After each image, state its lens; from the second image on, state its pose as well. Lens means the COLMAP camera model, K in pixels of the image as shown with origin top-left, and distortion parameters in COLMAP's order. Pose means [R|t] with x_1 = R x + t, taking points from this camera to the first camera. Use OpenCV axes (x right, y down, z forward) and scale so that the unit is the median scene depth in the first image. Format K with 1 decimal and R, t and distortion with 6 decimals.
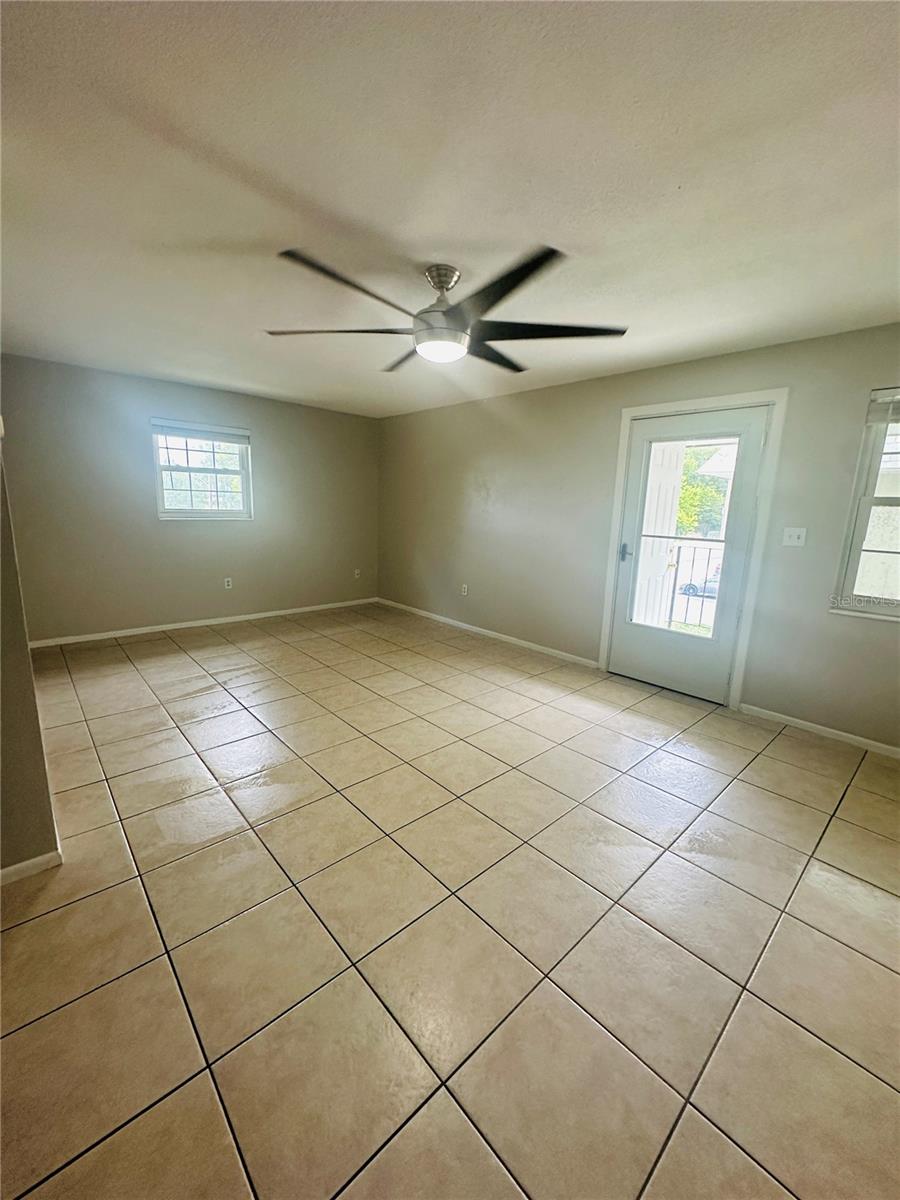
lens RADIAL K [[478.2, 0, 450.0], [0, 478.2, 600.0], [0, 0, 1]] dist [0.000652, 0.000031]
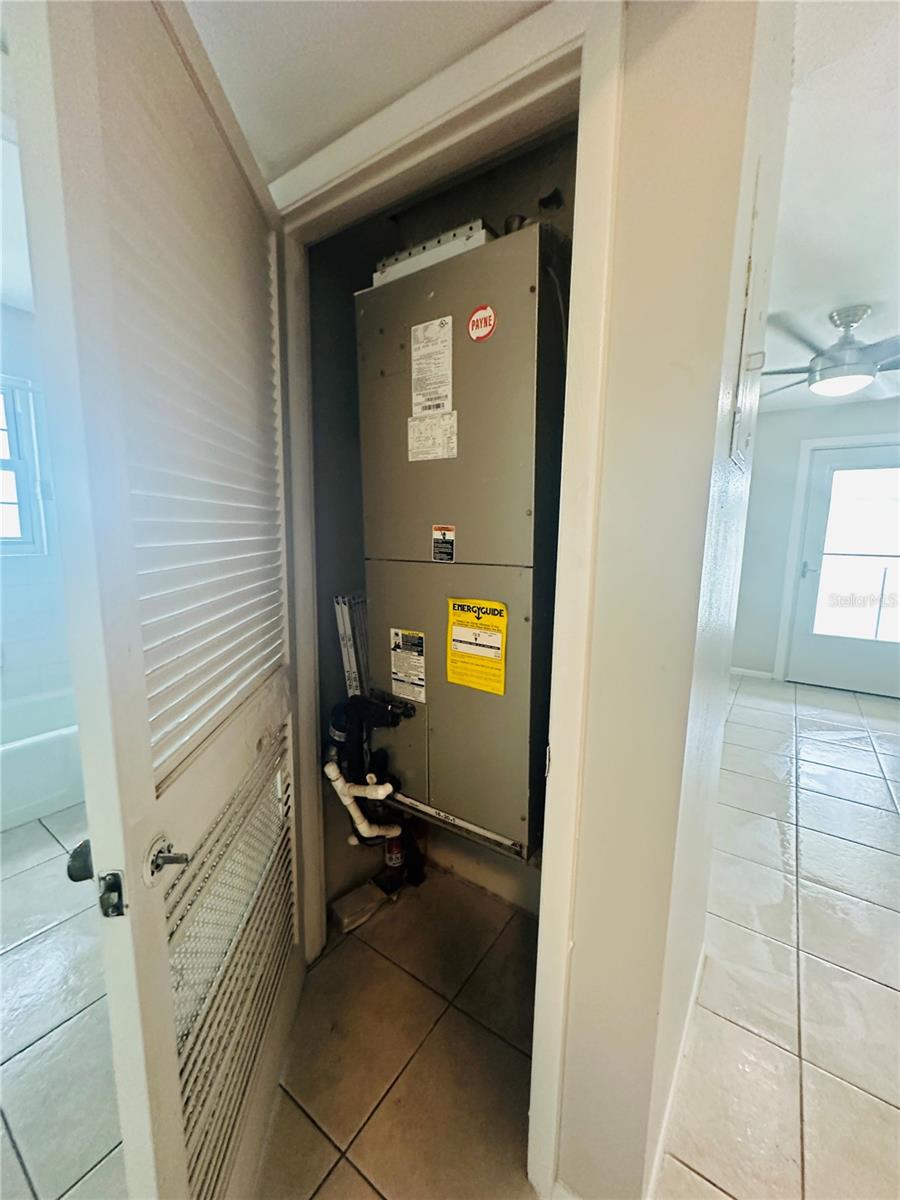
lens RADIAL K [[478.2, 0, 450.0], [0, 478.2, 600.0], [0, 0, 1]] dist [0.000652, 0.000031]
pose [[0.976200, -0.052950, 0.210311, -0.683580], [0.062826, 0.997200, -0.040555, -0.038750], [-0.207574, 0.052803, 0.976793, 0.110996]]
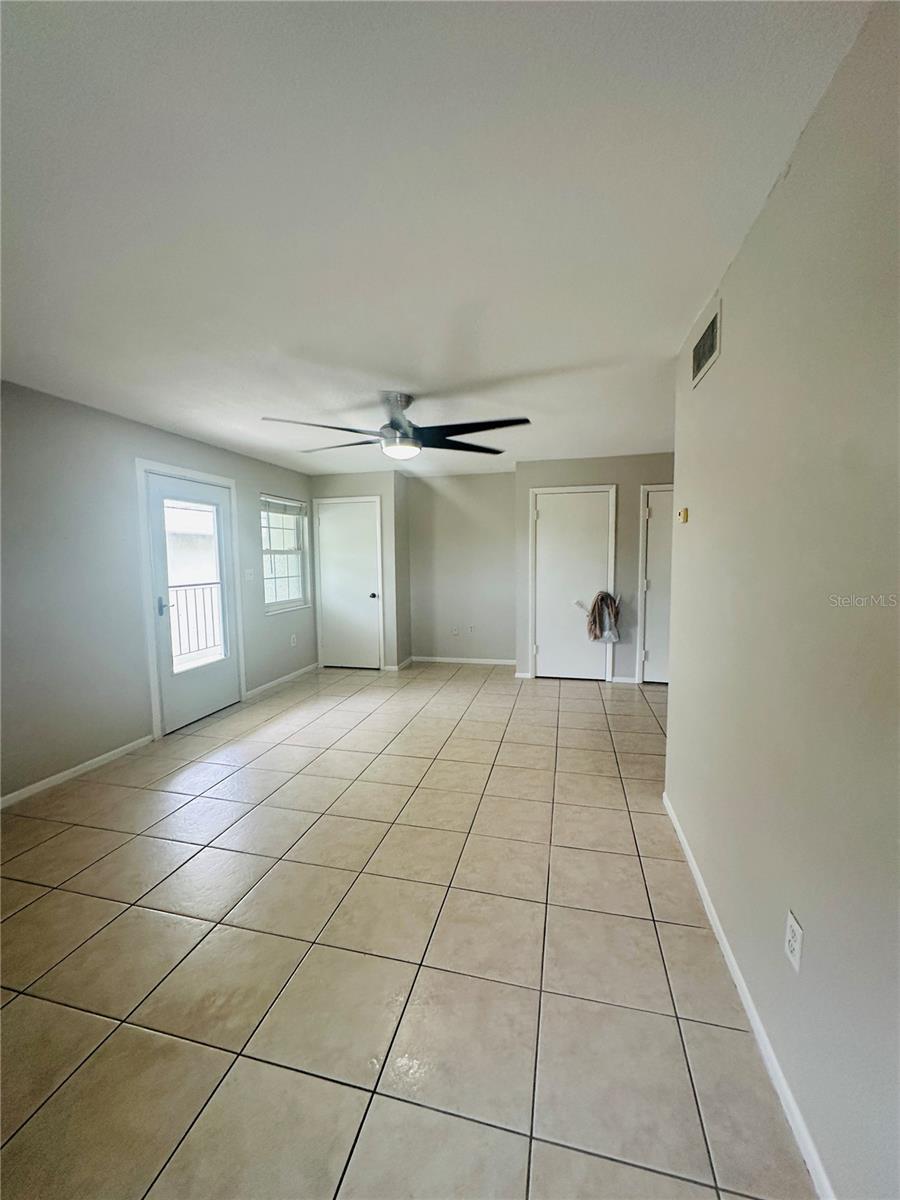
lens RADIAL K [[478.2, 0, 450.0], [0, 478.2, 600.0], [0, 0, 1]] dist [0.000652, 0.000031]
pose [[-0.553833, -0.097706, 0.826875, -0.788300], [0.162886, 0.961189, 0.222676, -0.240949], [-0.816540, 0.258011, -0.516423, 1.059350]]
